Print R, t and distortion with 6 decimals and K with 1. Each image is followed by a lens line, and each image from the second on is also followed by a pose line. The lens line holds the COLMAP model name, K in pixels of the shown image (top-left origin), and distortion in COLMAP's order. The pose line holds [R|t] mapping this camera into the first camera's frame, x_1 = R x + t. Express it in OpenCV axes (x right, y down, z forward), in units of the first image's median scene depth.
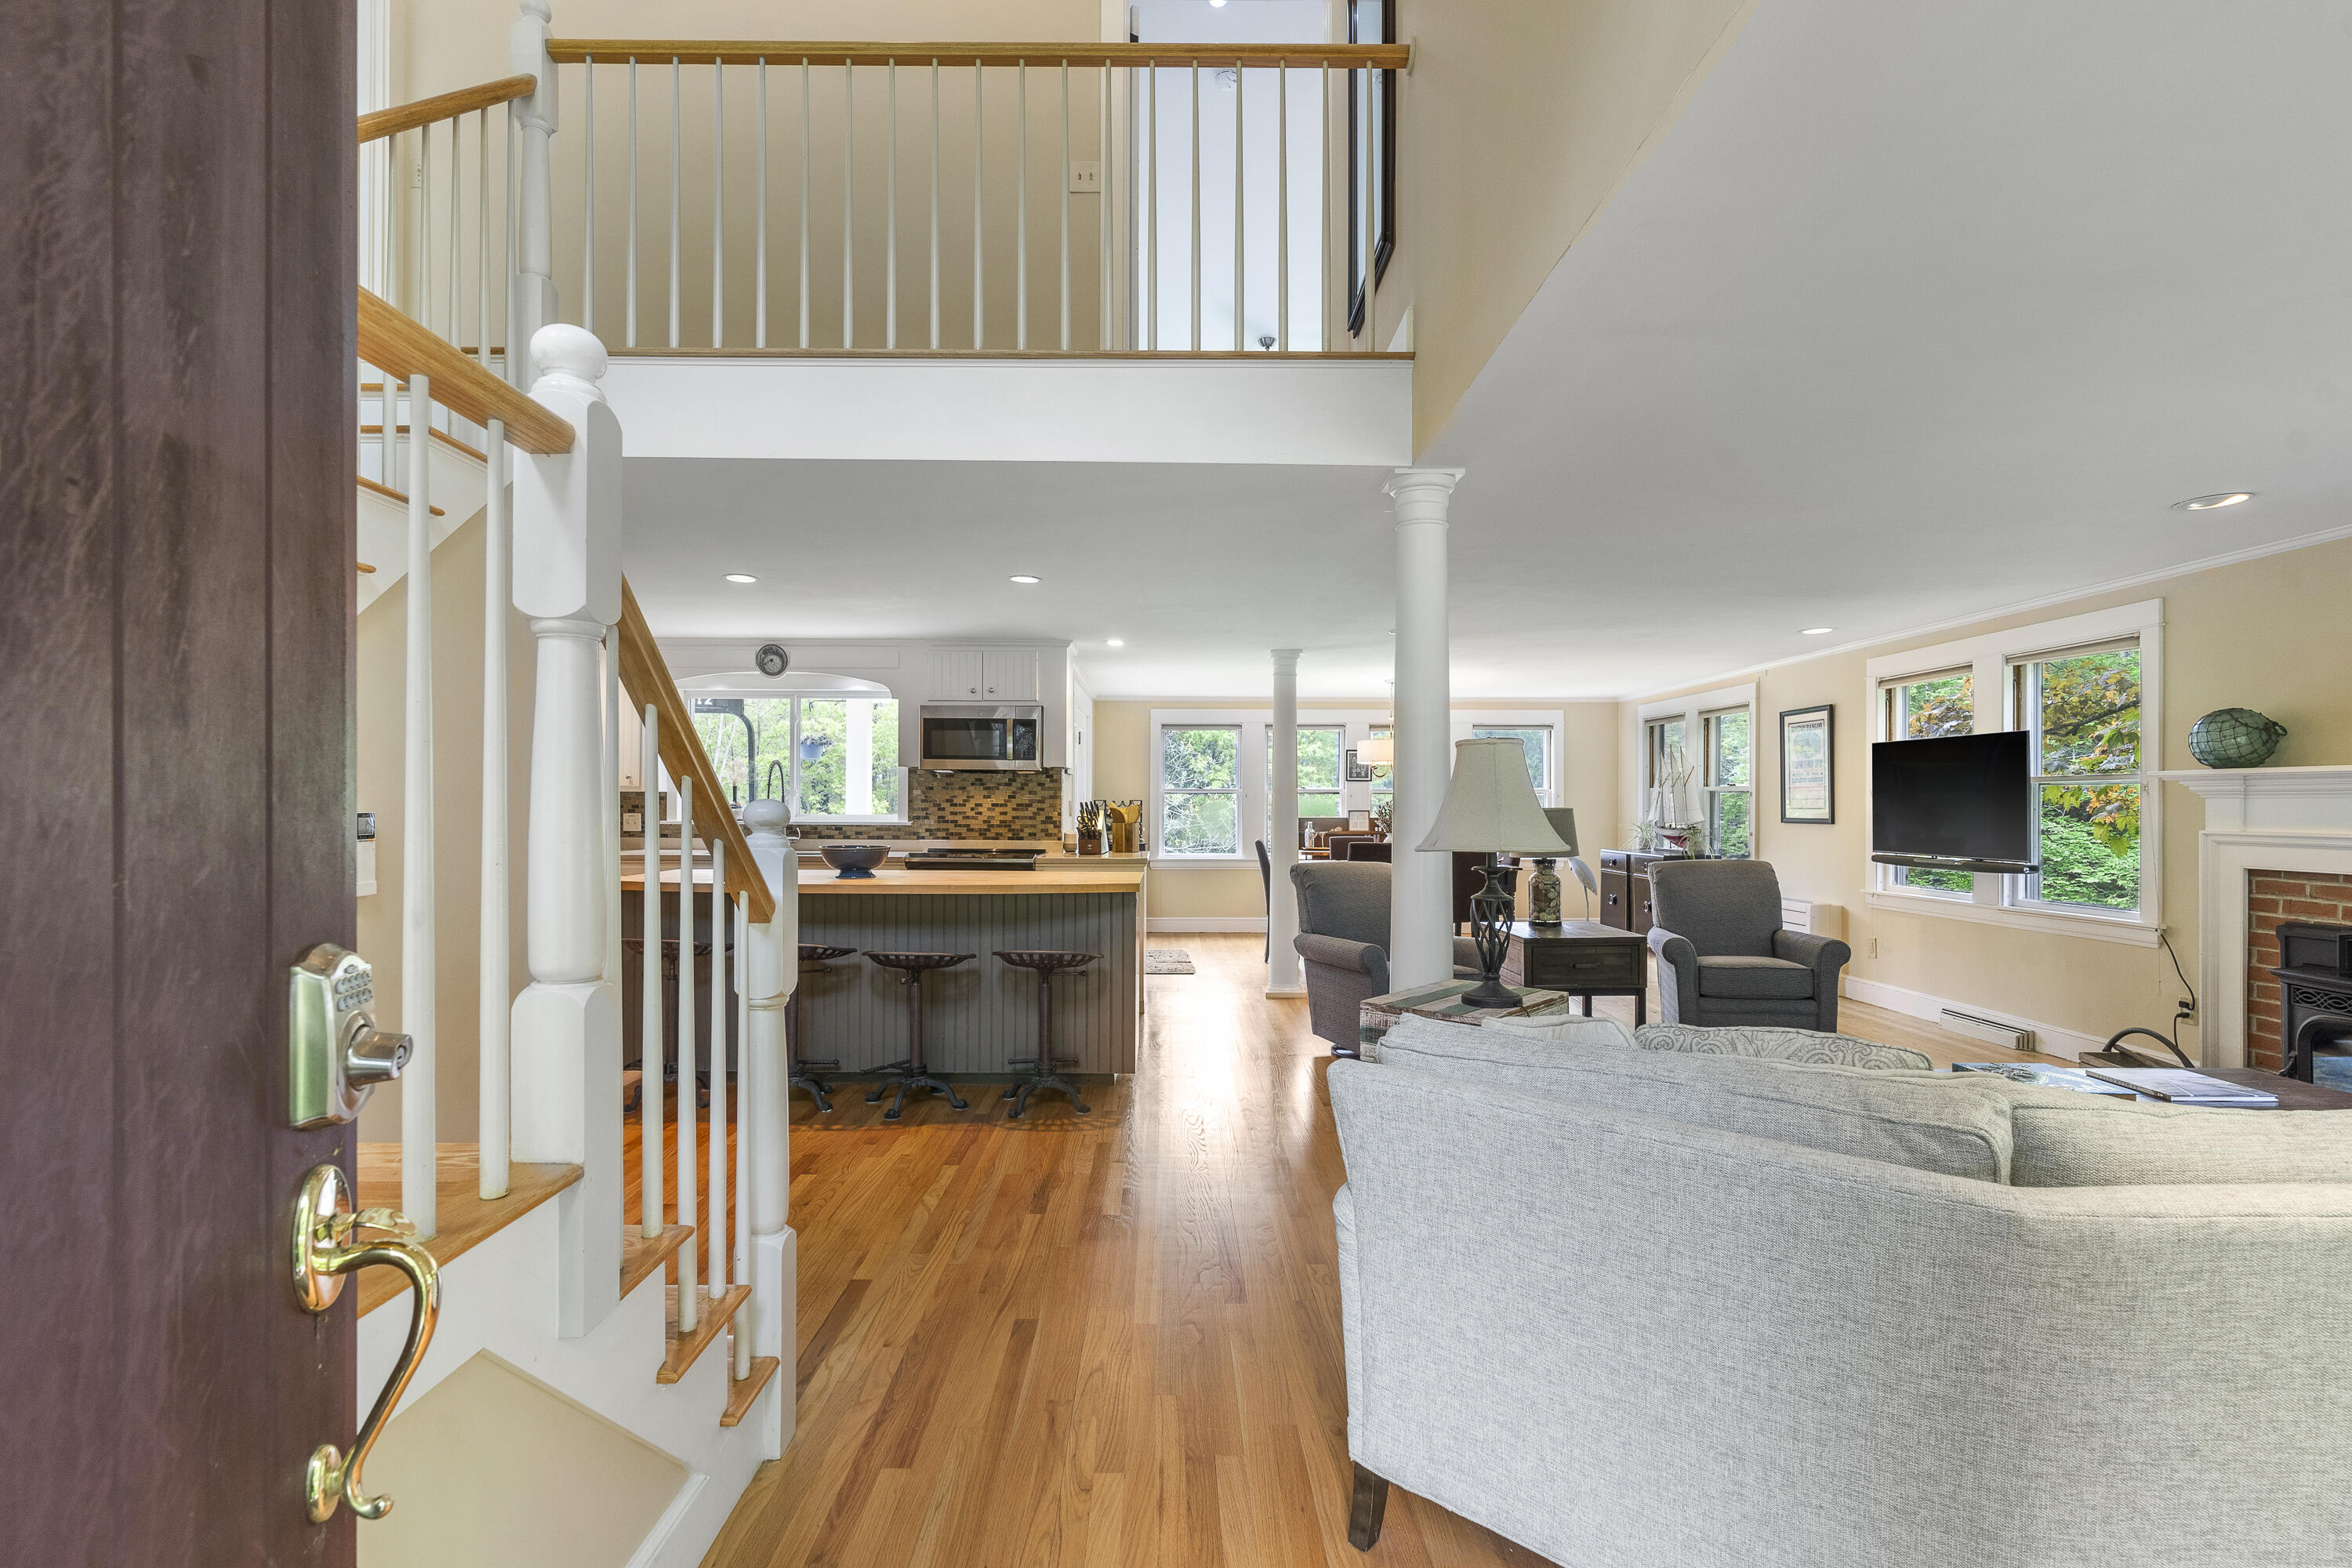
lens RADIAL K [[1068.0, 0, 1169.8], [0, 1068.0, 806.6], [0, 0, 1]] dist [-0.005986, 0.001462]
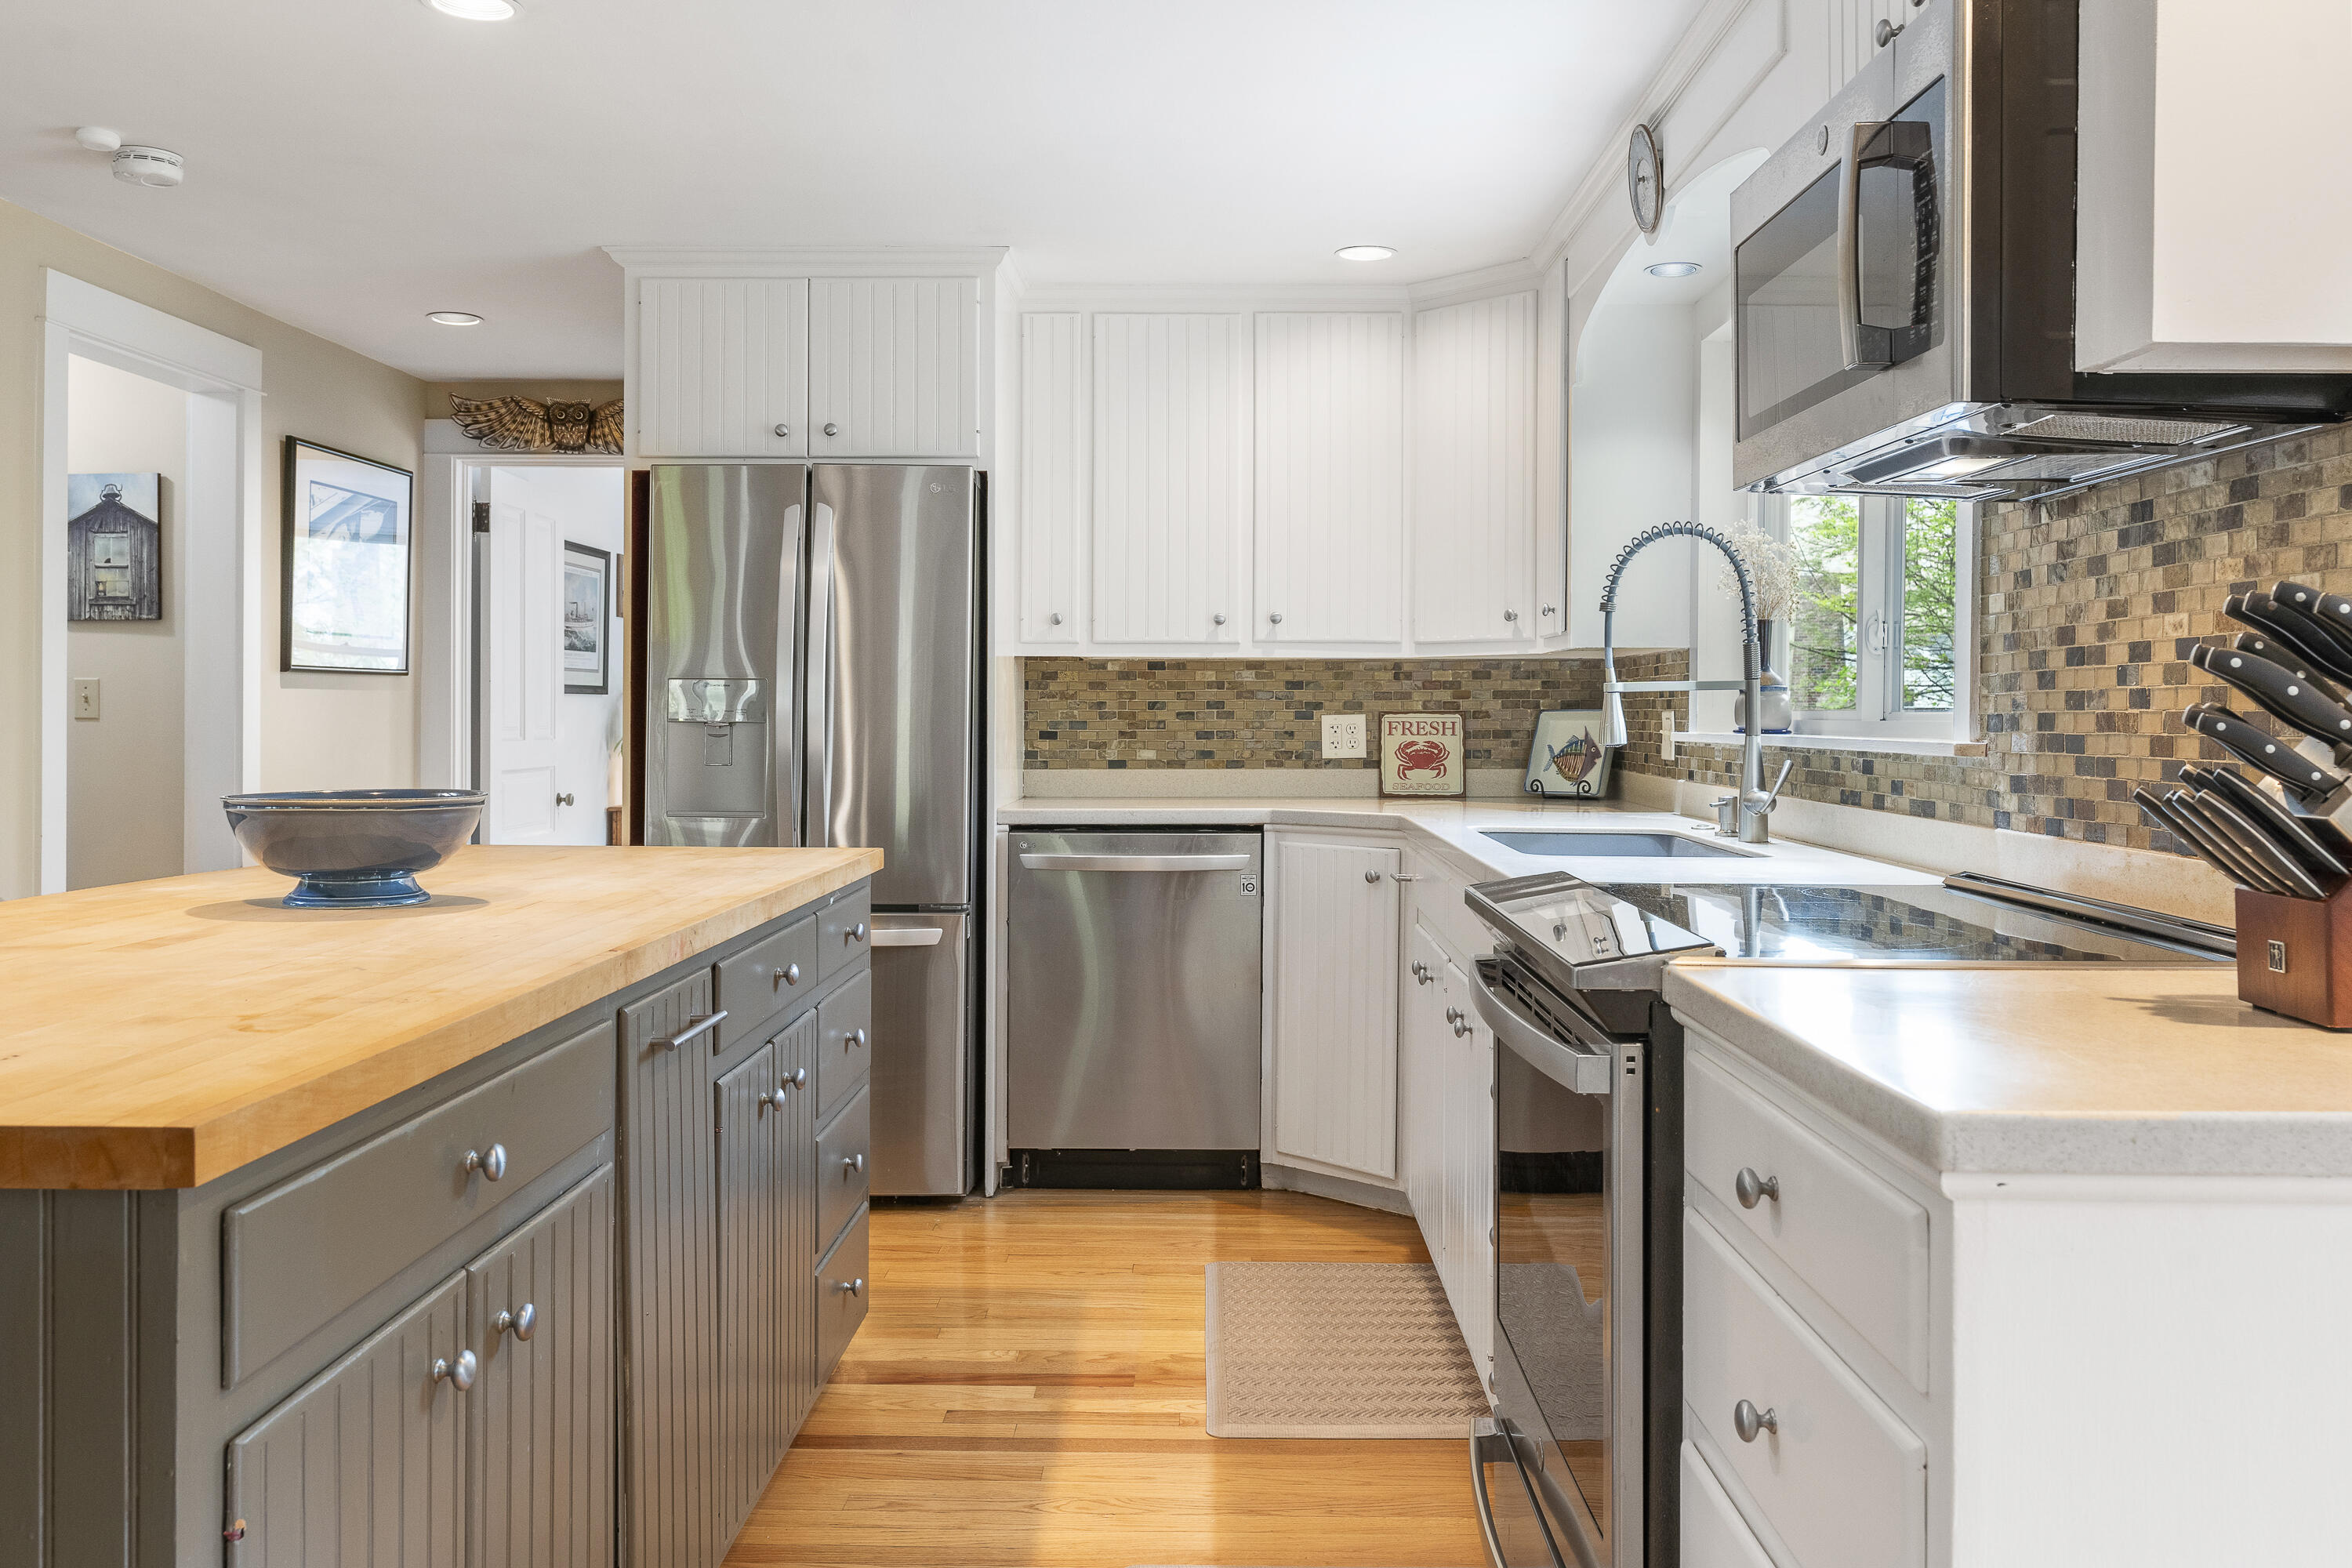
lens RADIAL K [[1885.9, 0, 1171.2], [0, 1885.9, 722.3], [0, 0, 1]] dist [0.007843, -0.002157]
pose [[-0.023914, 0.000301, -0.999714, 0.145931], [-0.007411, 0.999972, 0.000478, 0.011798], [0.999687, 0.007420, -0.023911, 0.883194]]
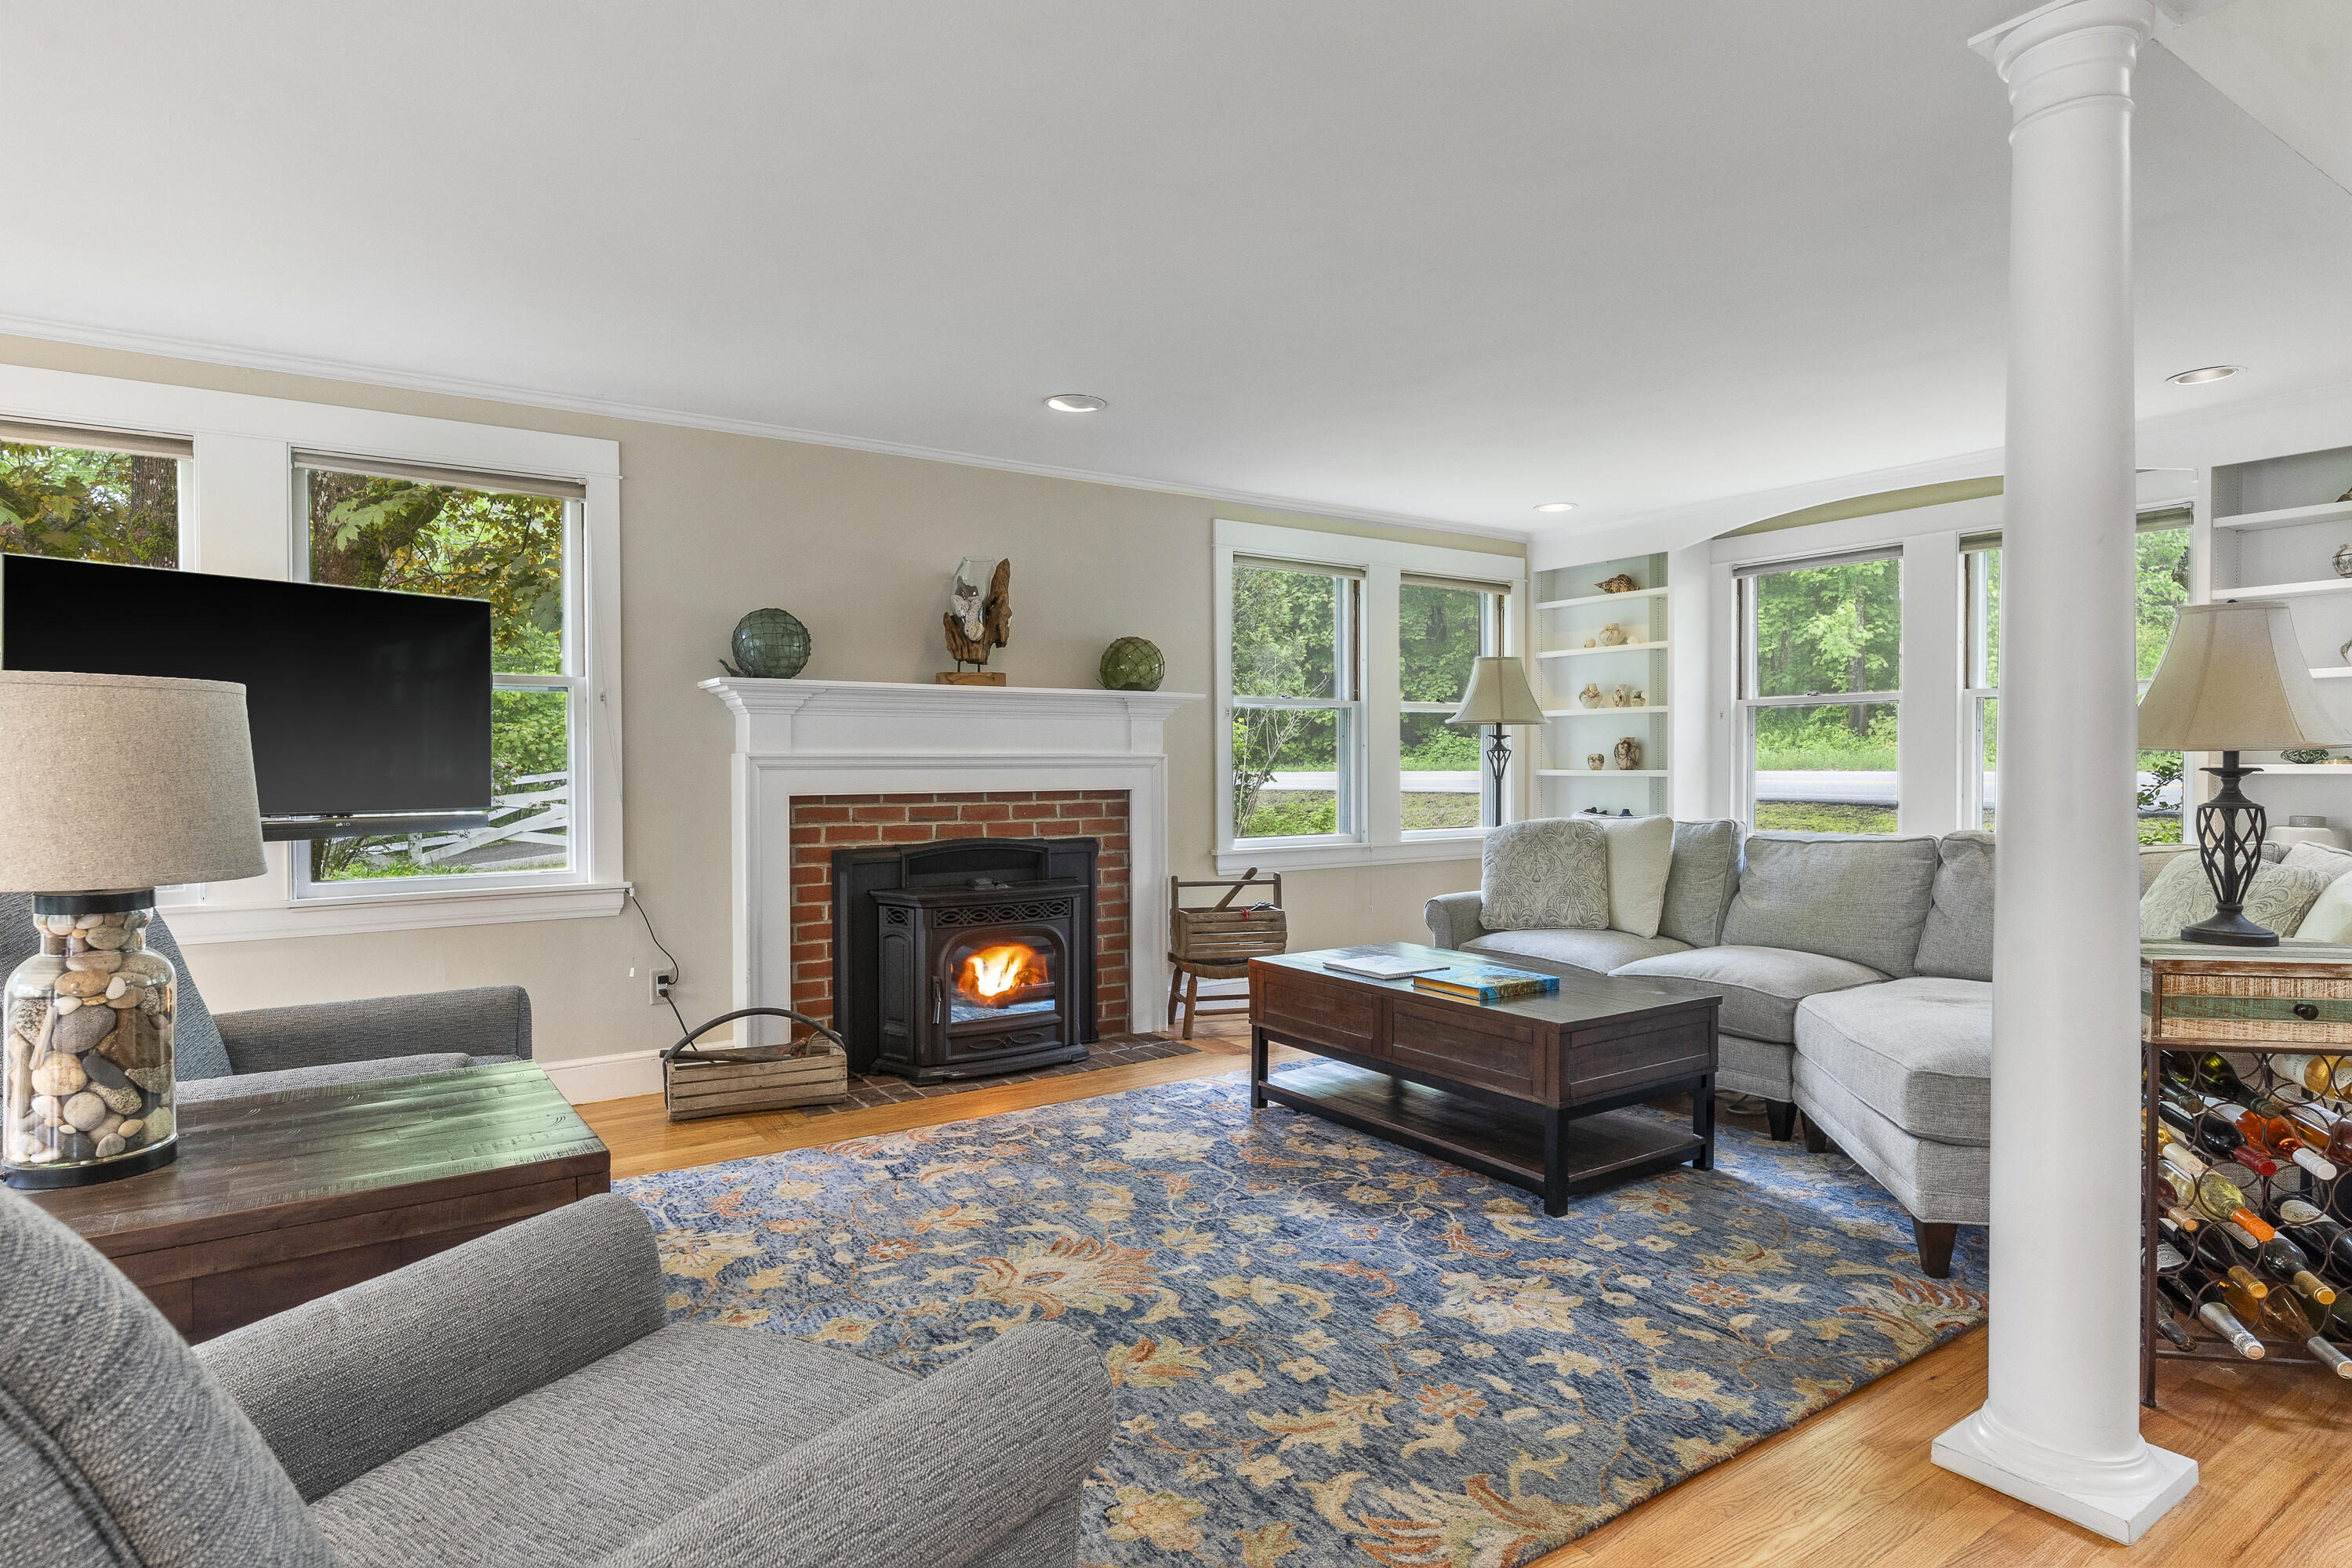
lens RADIAL K [[1277.2, 0, 1175.3], [0, 1277.2, 770.2], [0, 0, 1]] dist [-0.001936, -0.000896]
pose [[-0.558272, -0.006824, 0.829630, -0.016557], [0.004254, 0.999929, 0.011088, 0.016794], [-0.829647, 0.009719, -0.558204, 0.820677]]
